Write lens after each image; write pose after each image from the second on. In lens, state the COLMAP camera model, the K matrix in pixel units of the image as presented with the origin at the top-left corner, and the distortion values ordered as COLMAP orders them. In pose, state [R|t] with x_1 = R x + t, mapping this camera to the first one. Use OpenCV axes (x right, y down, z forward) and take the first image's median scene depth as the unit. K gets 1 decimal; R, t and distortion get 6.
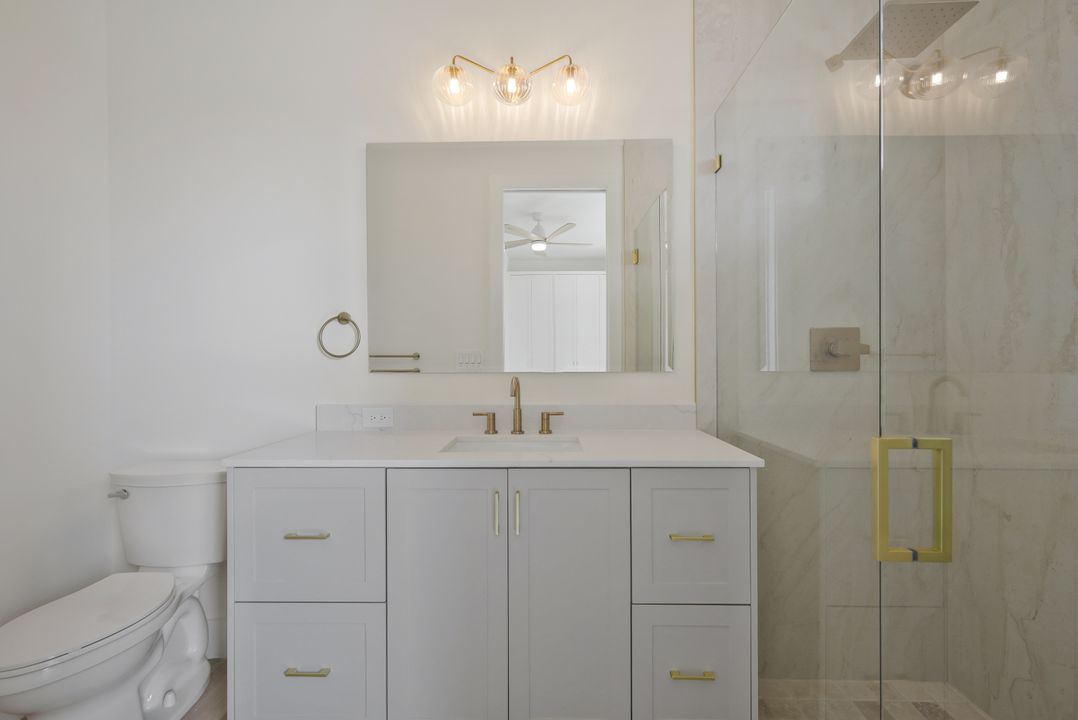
lens RADIAL K [[854.2, 0, 539.0], [0, 854.2, 360.0], [0, 0, 1]] dist [0.092042, 0.000939]
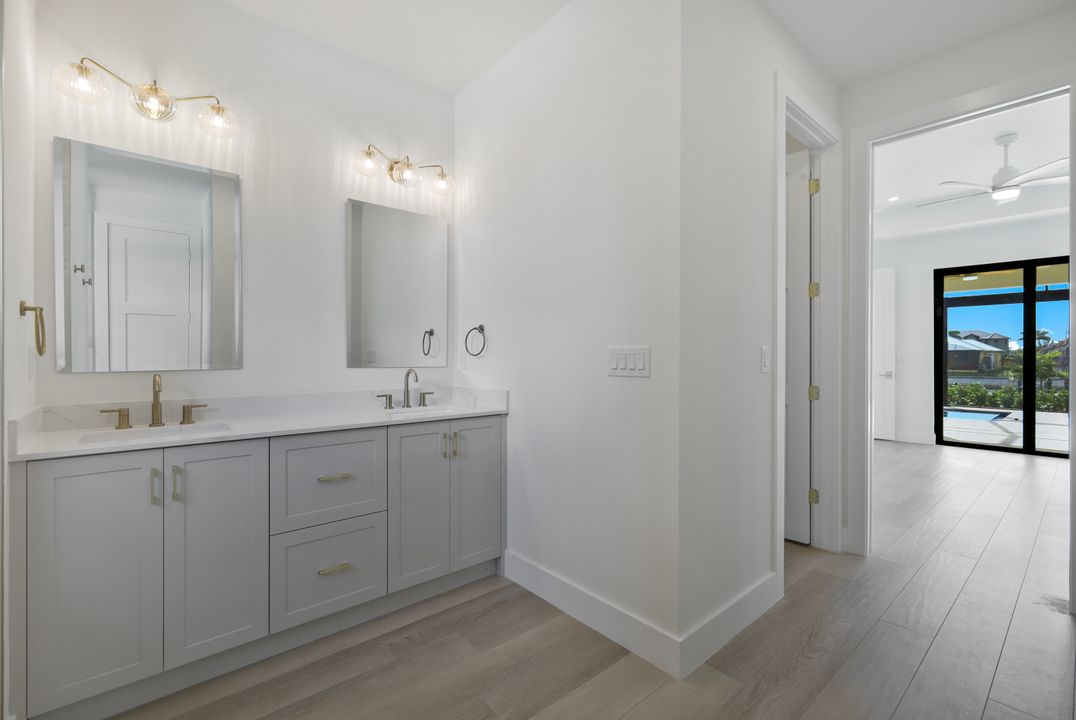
lens RADIAL K [[852.6, 0, 538.0], [0, 852.6, 360.0], [0, 0, 1]] dist [0.092042, 0.000939]
pose [[0.551399, 0.004580, 0.834229, -0.681461], [-0.002846, 0.999989, -0.003608, 0.005147], [-0.834237, -0.000385, 0.551406, -0.005854]]
